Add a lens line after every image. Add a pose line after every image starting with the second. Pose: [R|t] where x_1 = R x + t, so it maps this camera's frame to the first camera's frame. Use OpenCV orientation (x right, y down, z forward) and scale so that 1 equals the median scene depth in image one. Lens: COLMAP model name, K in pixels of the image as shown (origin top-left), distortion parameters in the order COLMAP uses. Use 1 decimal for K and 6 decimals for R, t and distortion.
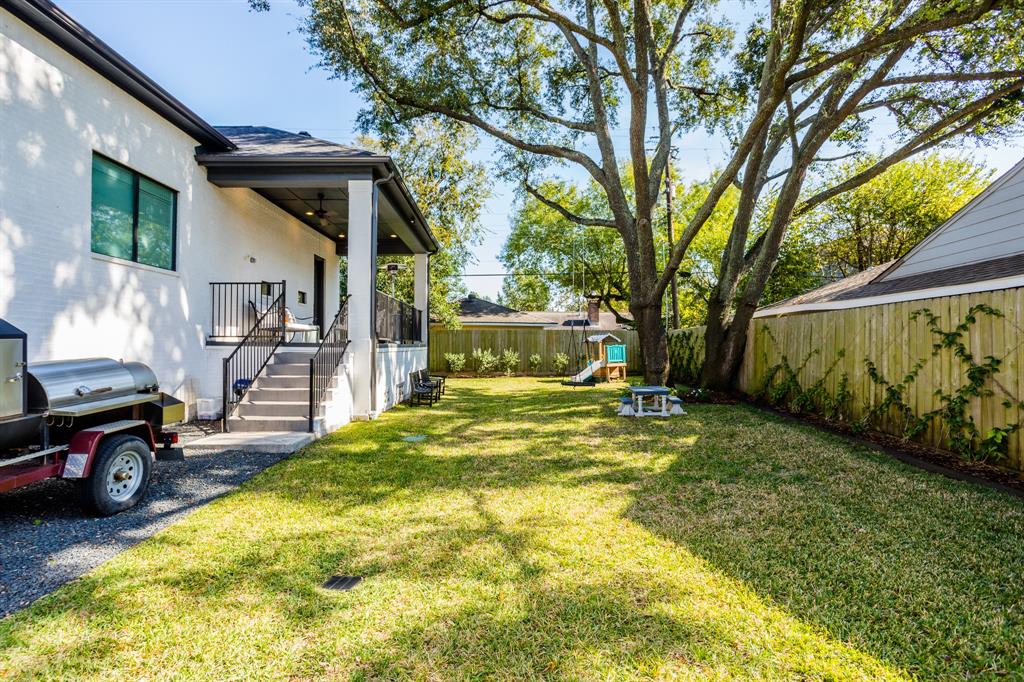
lens RADIAL K [[502.7, 0, 515.0], [0, 502.7, 341.1], [0, 0, 1]] dist [-0.016154, 0.000642]
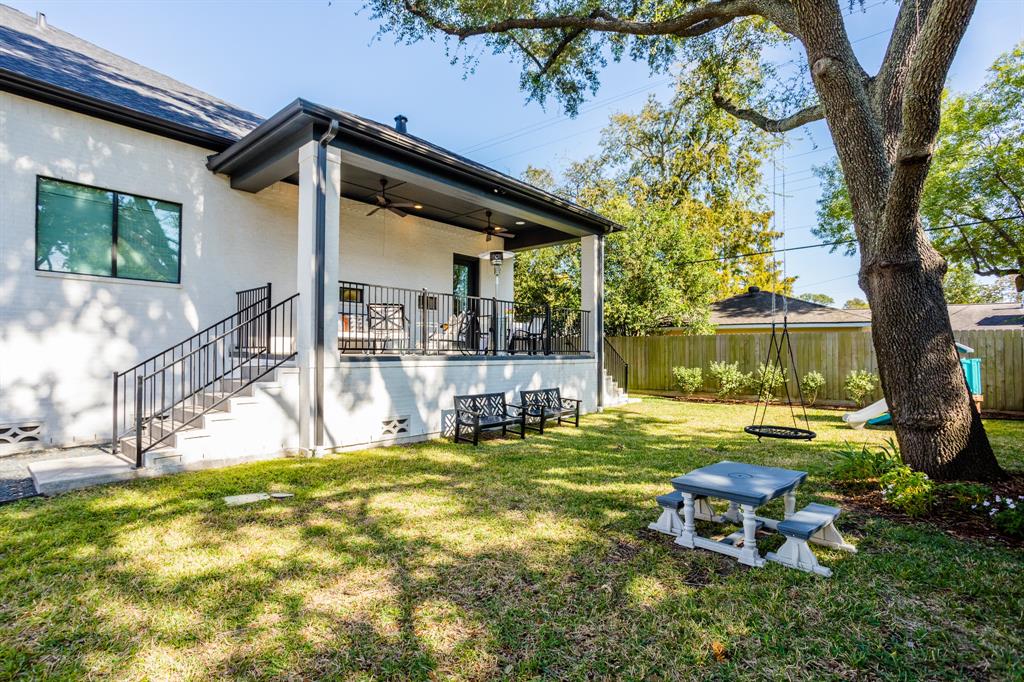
lens RADIAL K [[502.7, 0, 516.5], [0, 502.7, 346.1], [0, 0, 1]] dist [-0.016154, 0.000642]
pose [[0.731787, -0.009932, -0.681461, 0.478483], [0.004993, 0.999945, -0.009212, -0.003499], [0.681515, 0.003339, 0.731796, 0.710784]]
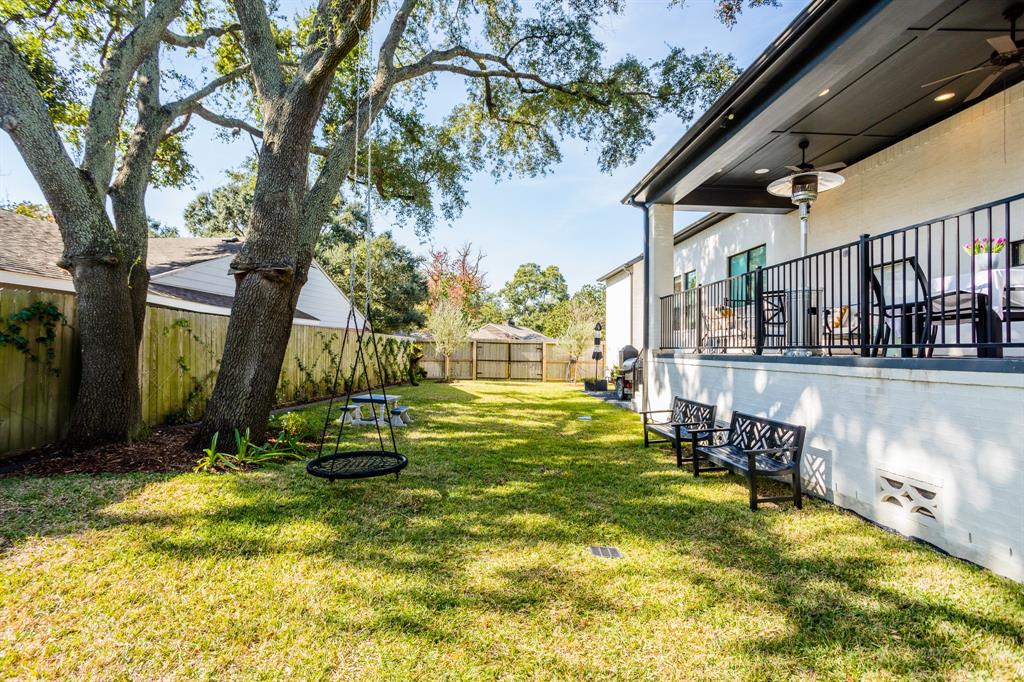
lens RADIAL K [[502.7, 0, 509.3], [0, 502.7, 341.0], [0, 0, 1]] dist [-0.016154, 0.000642]
pose [[-0.999401, -0.016635, -0.030363, 0.060940], [-0.015865, 0.999551, -0.025424, 0.011665], [0.030772, -0.024927, -0.999216, 2.214130]]
